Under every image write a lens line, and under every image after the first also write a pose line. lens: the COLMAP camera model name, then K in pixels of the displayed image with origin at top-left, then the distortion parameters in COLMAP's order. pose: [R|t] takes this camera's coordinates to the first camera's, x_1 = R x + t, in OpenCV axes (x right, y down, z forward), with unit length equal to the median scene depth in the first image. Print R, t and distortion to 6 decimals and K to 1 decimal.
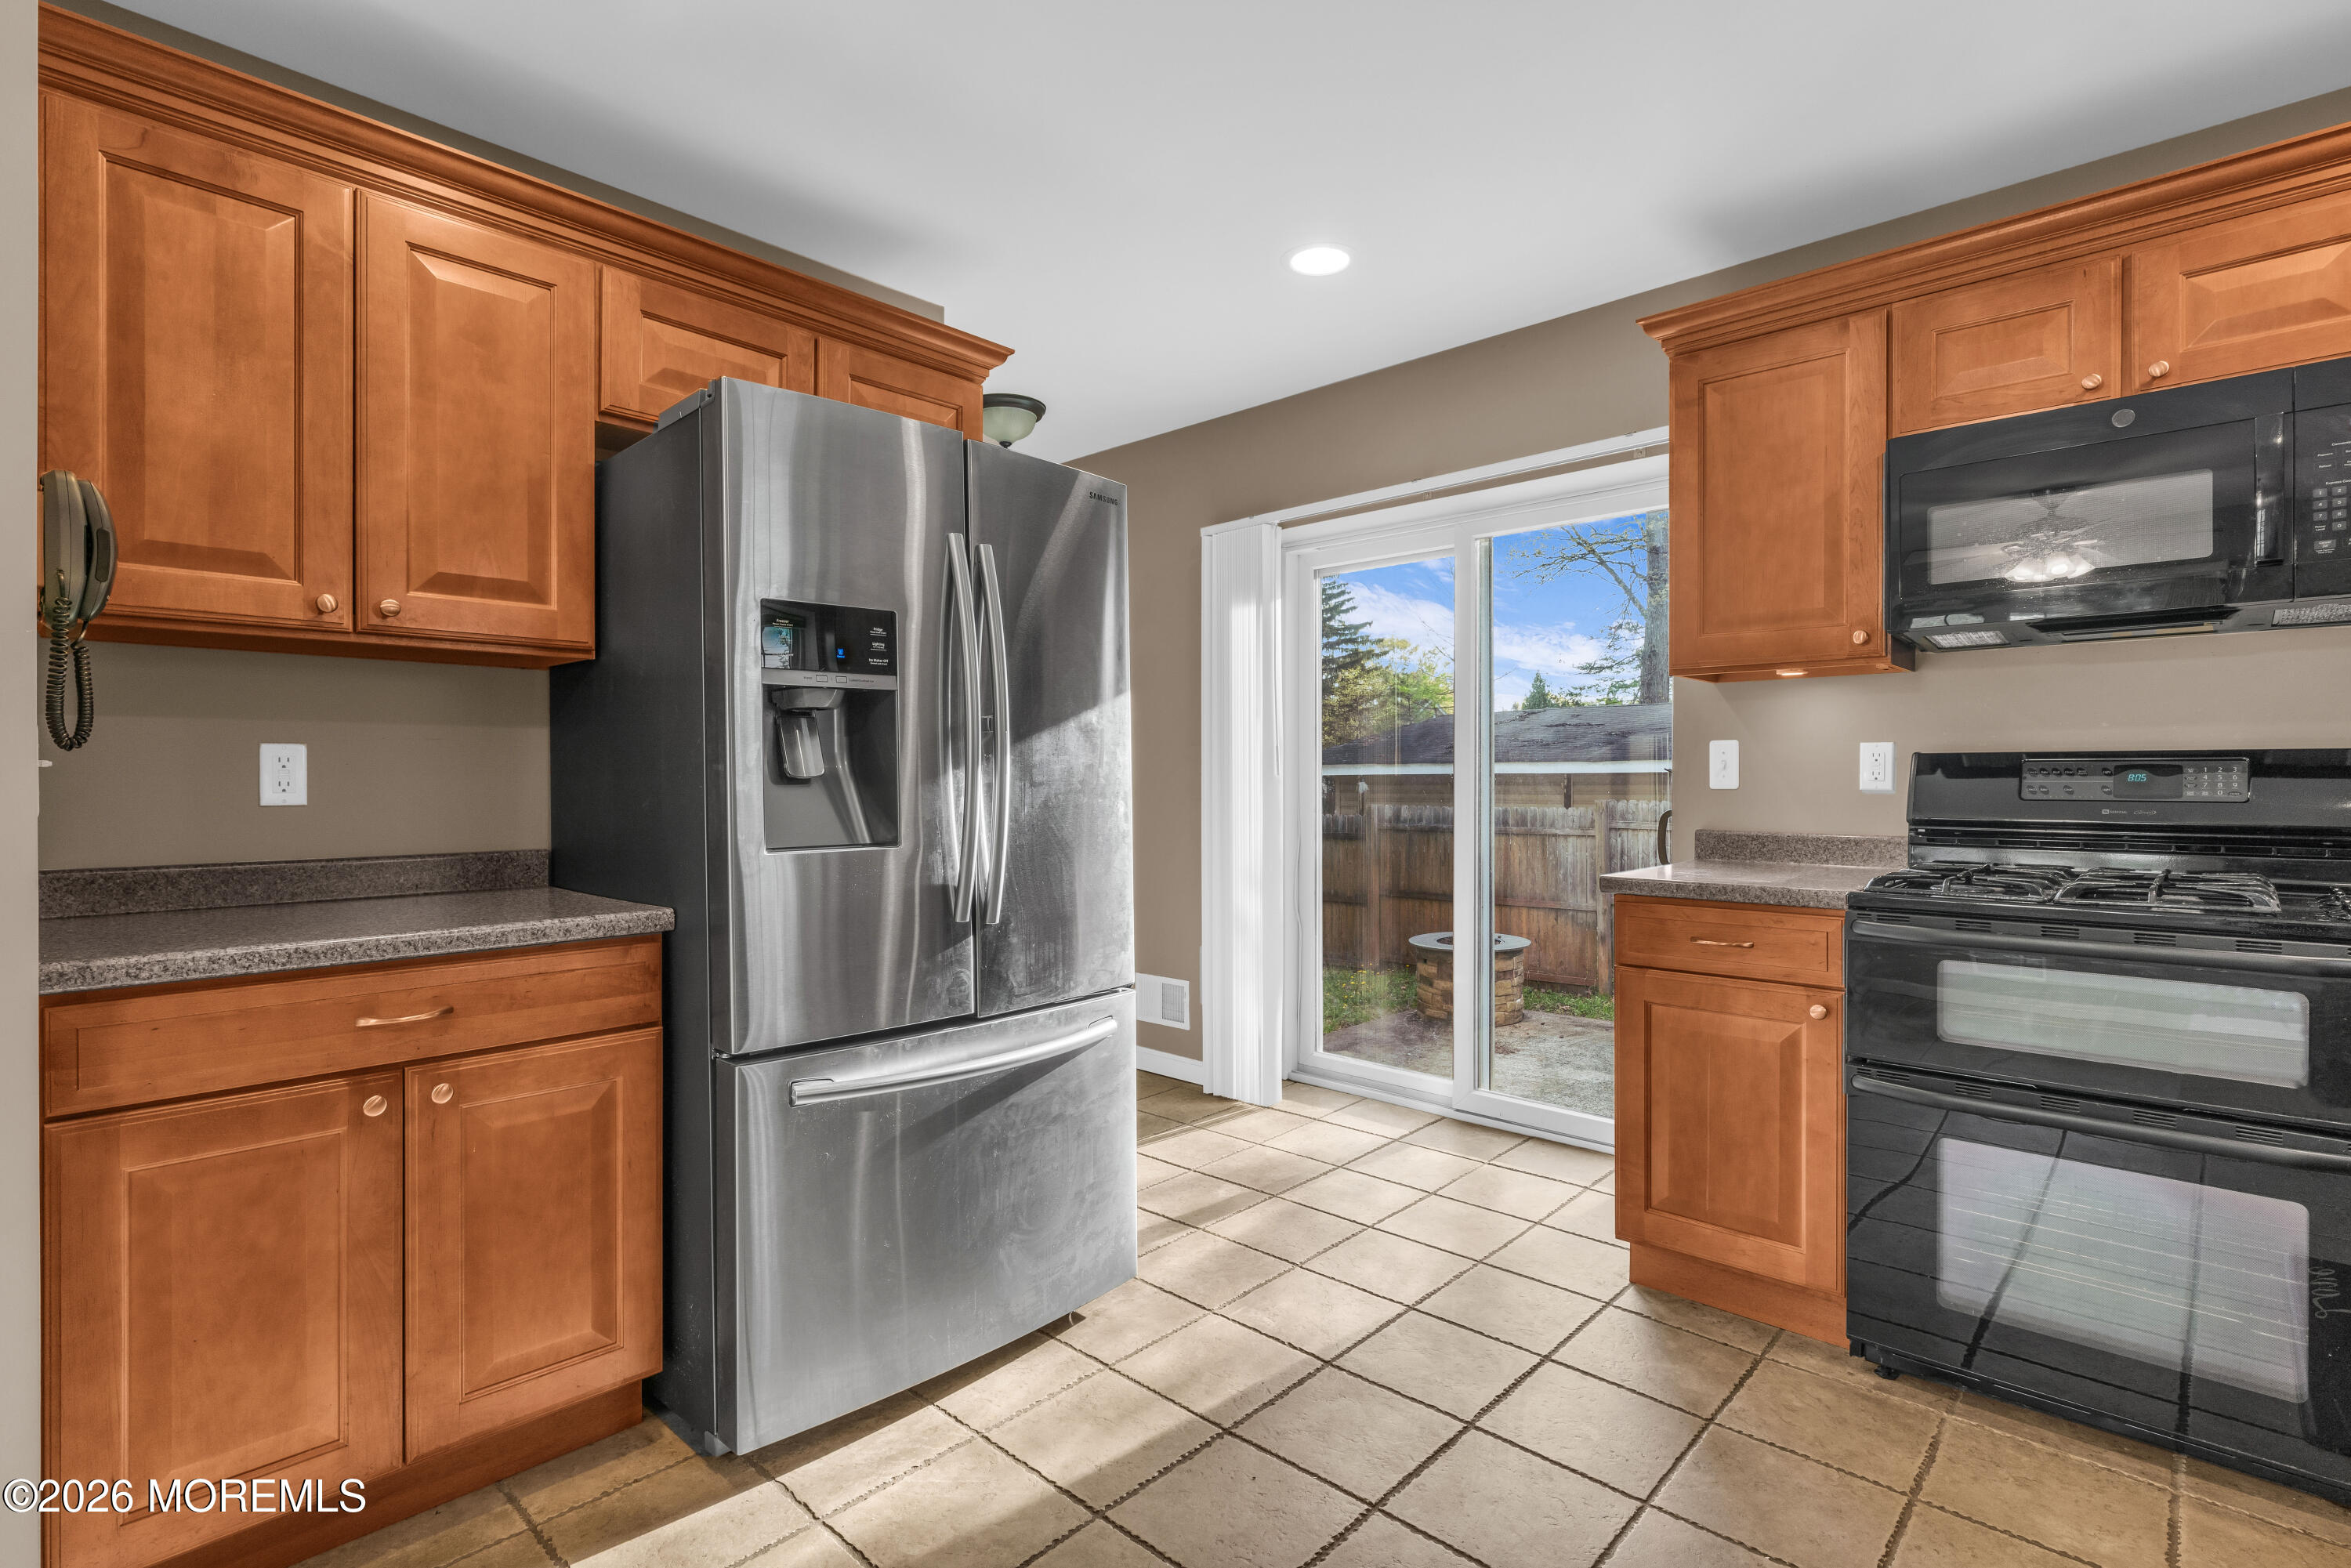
lens RADIAL K [[1114.9, 0, 1175.5], [0, 1114.9, 784.0], [0, 0, 1]] dist [-0.001987, -0.000112]
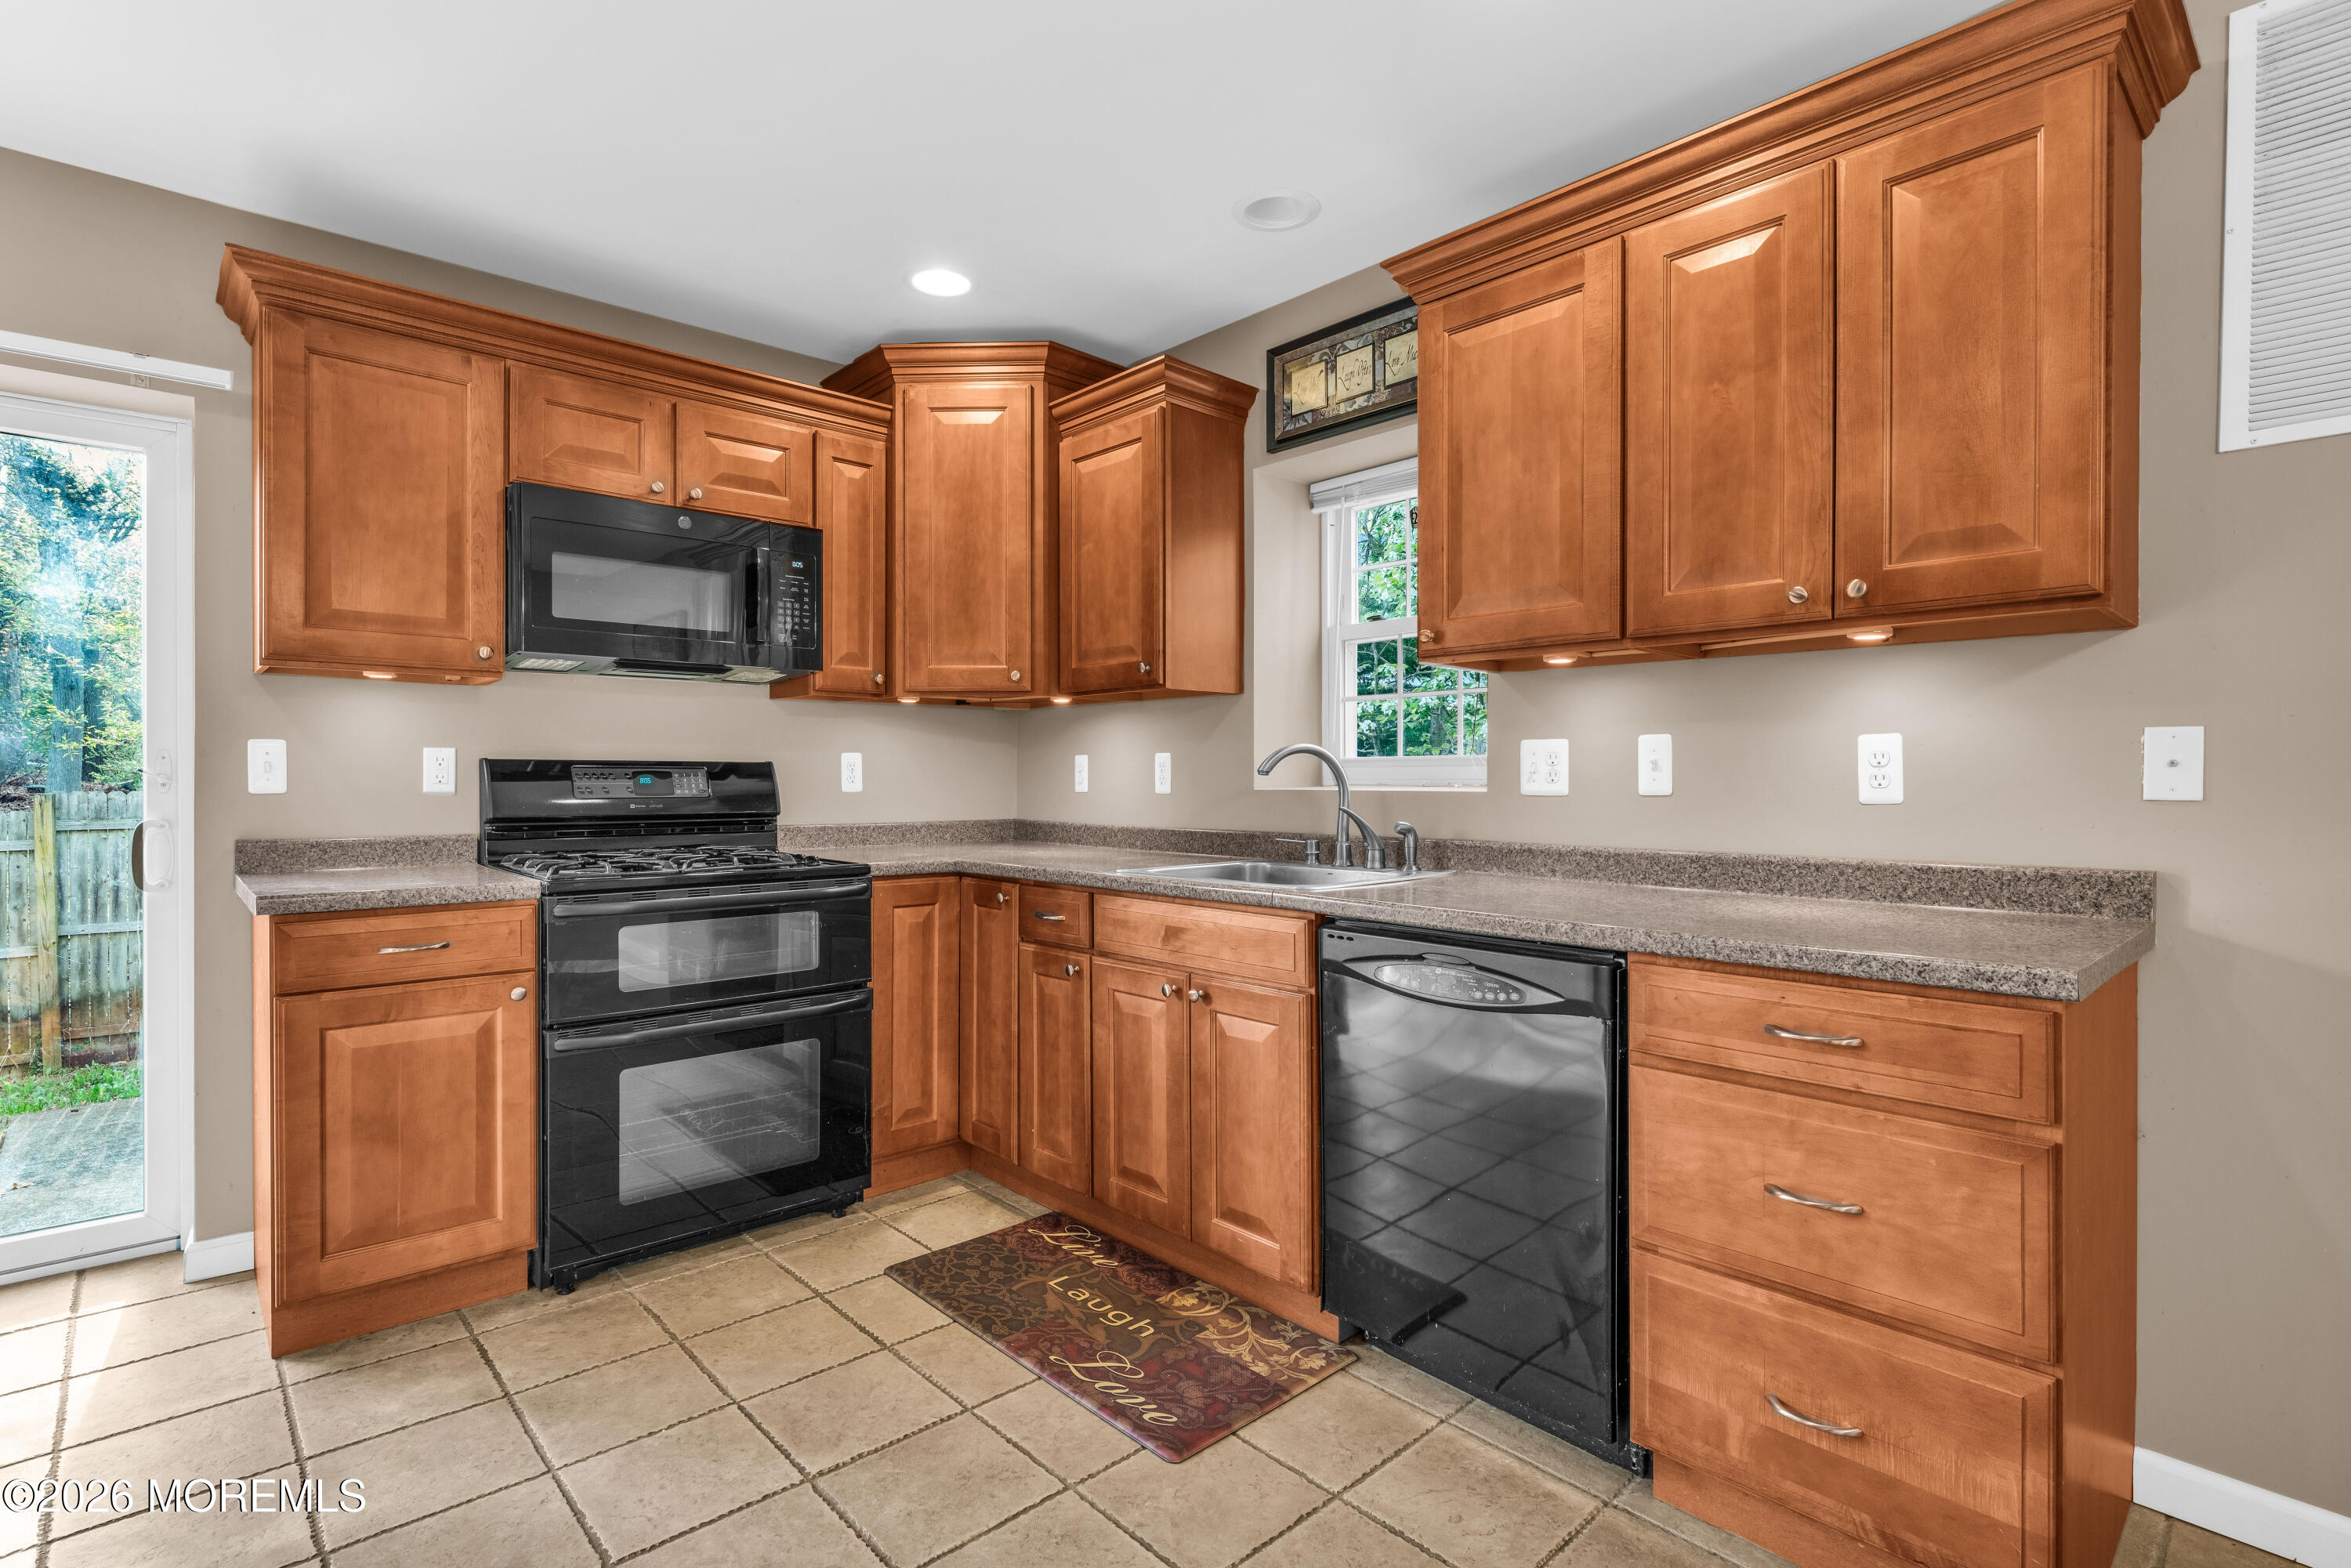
lens RADIAL K [[1114.9, 0, 1175.5], [0, 1114.9, 784.0], [0, 0, 1]] dist [-0.001987, -0.000112]
pose [[0.075268, -0.004697, 0.997152, -0.459923], [0.004982, 0.999978, 0.004335, -0.004046], [-0.997151, 0.004642, 0.075289, 0.261337]]
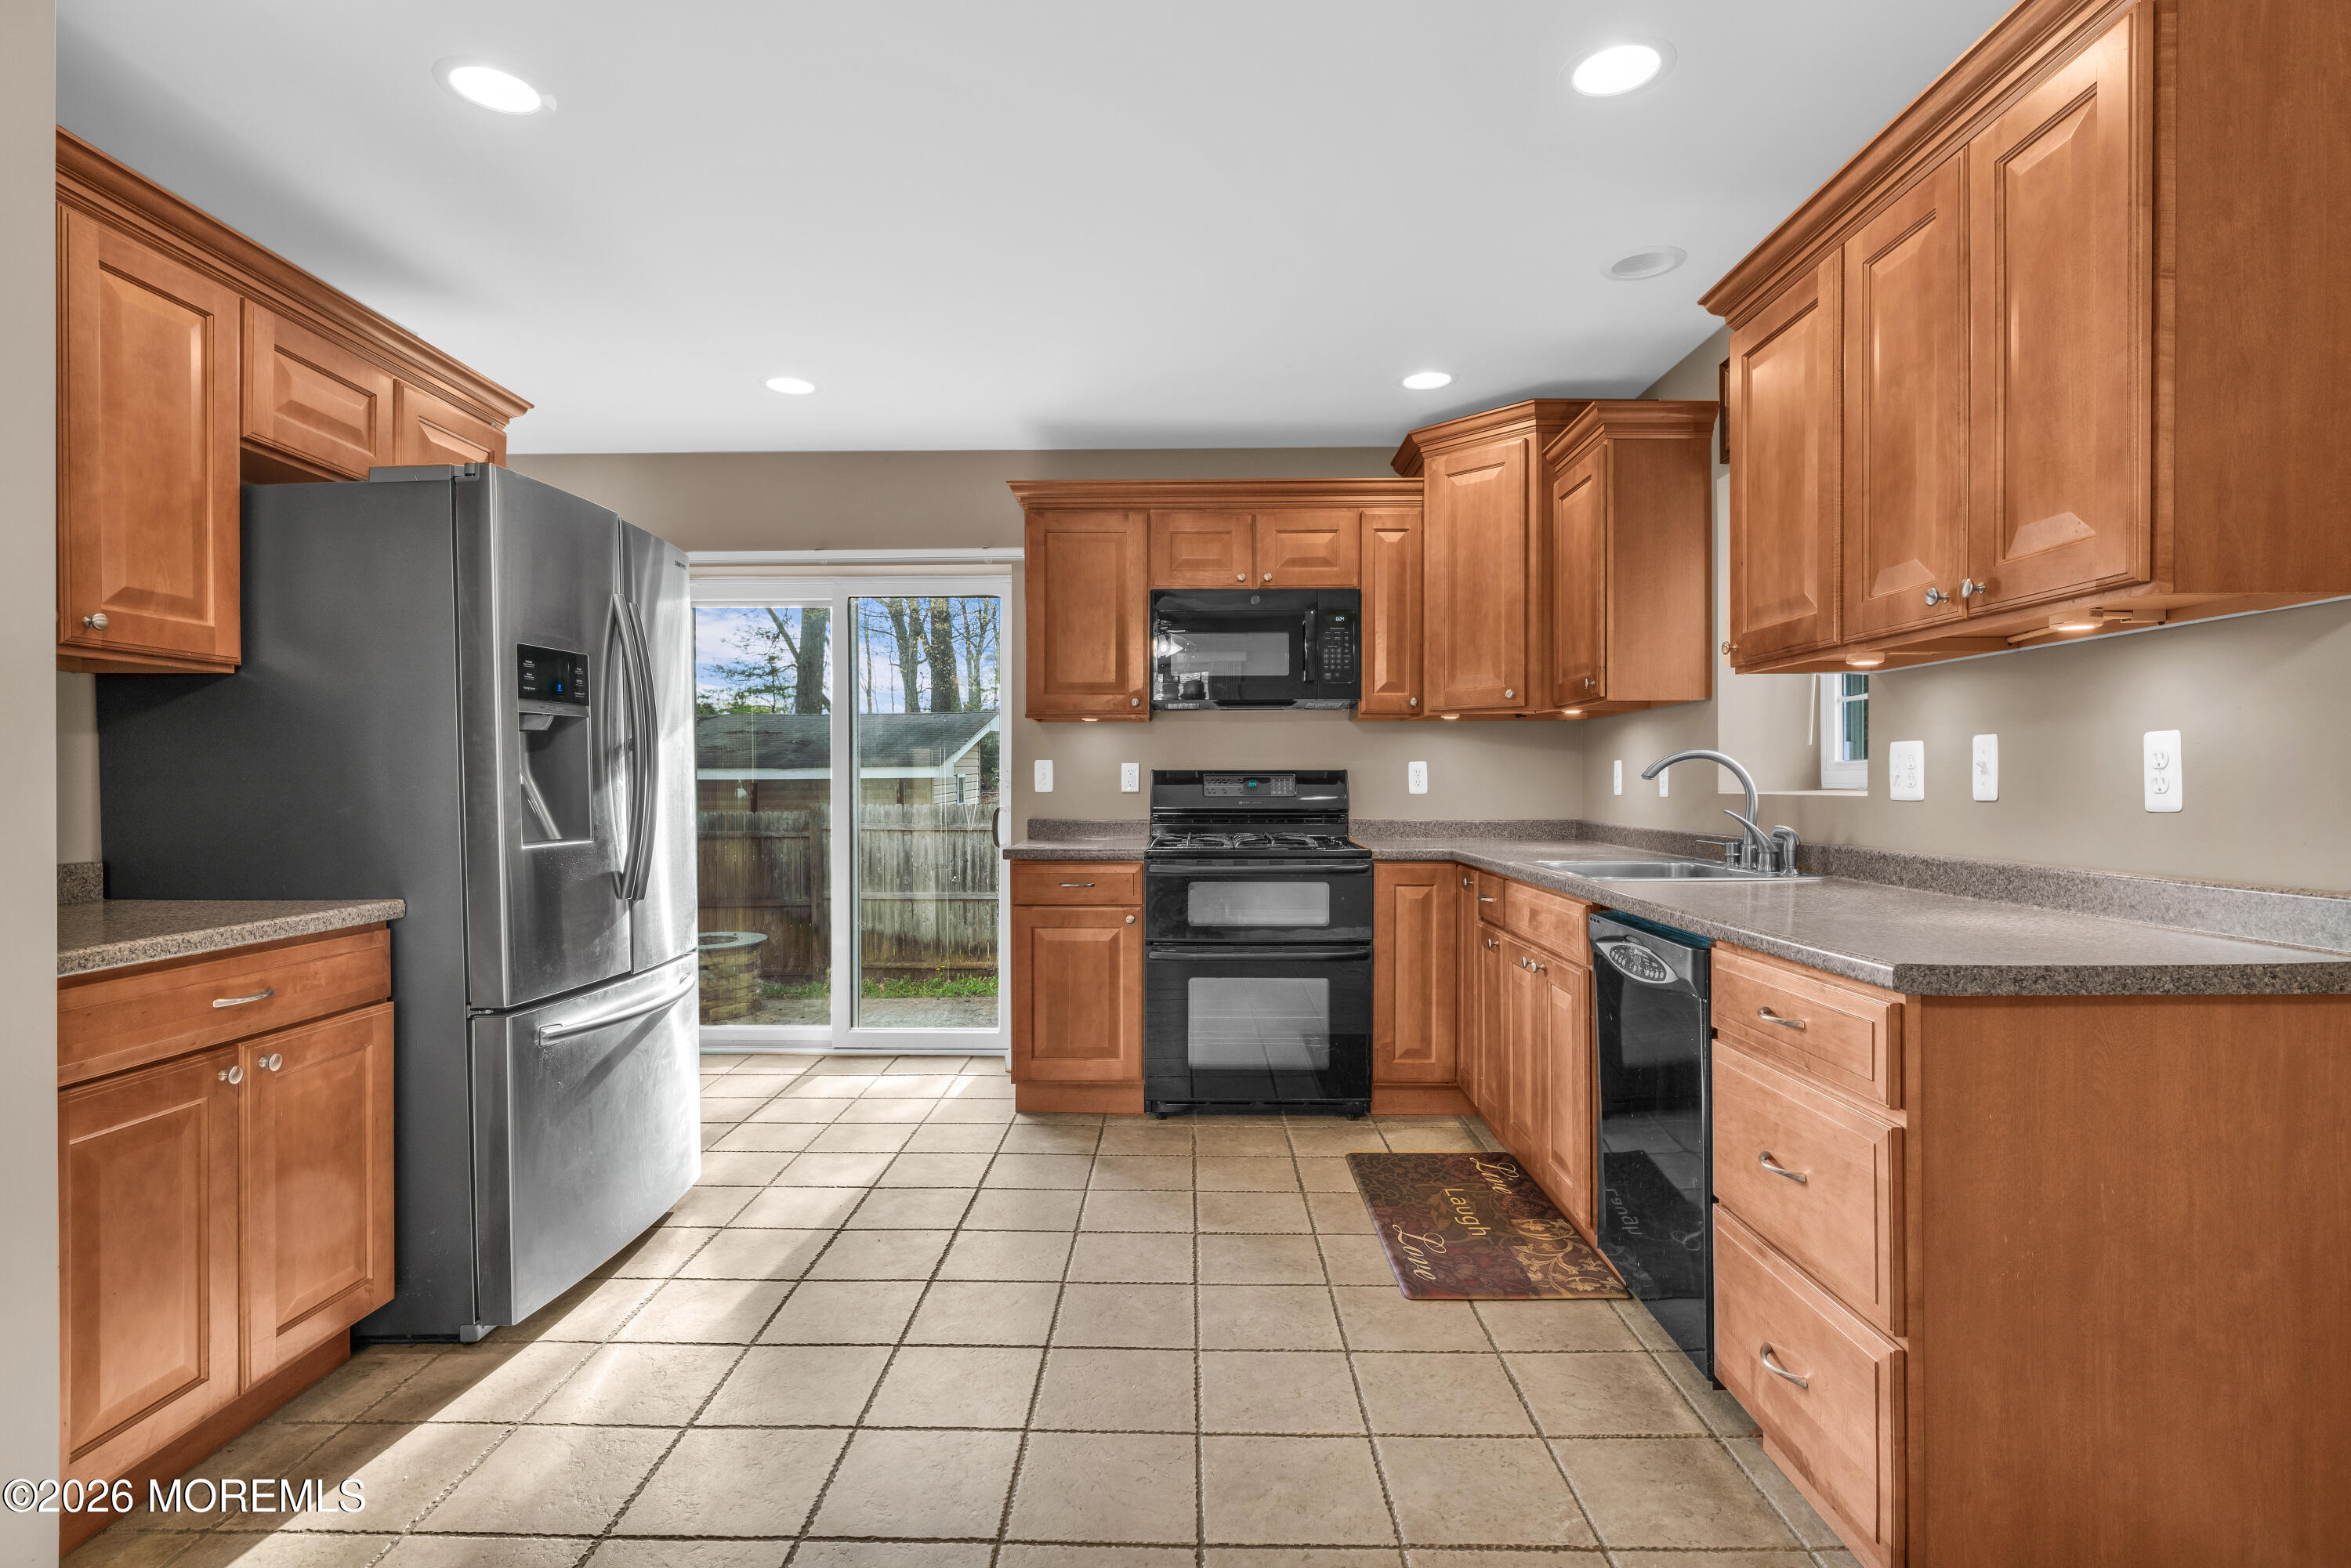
lens RADIAL K [[1161.0, 0, 1175.5], [0, 1161.0, 784.0], [0, 0, 1]] dist [-0.000821, 0.000018]
pose [[0.738710, -0.001425, 0.674021, -0.579666], [0.004399, 0.999987, -0.002707, -0.001329], [-0.674009, 0.004965, 0.738707, -0.380345]]
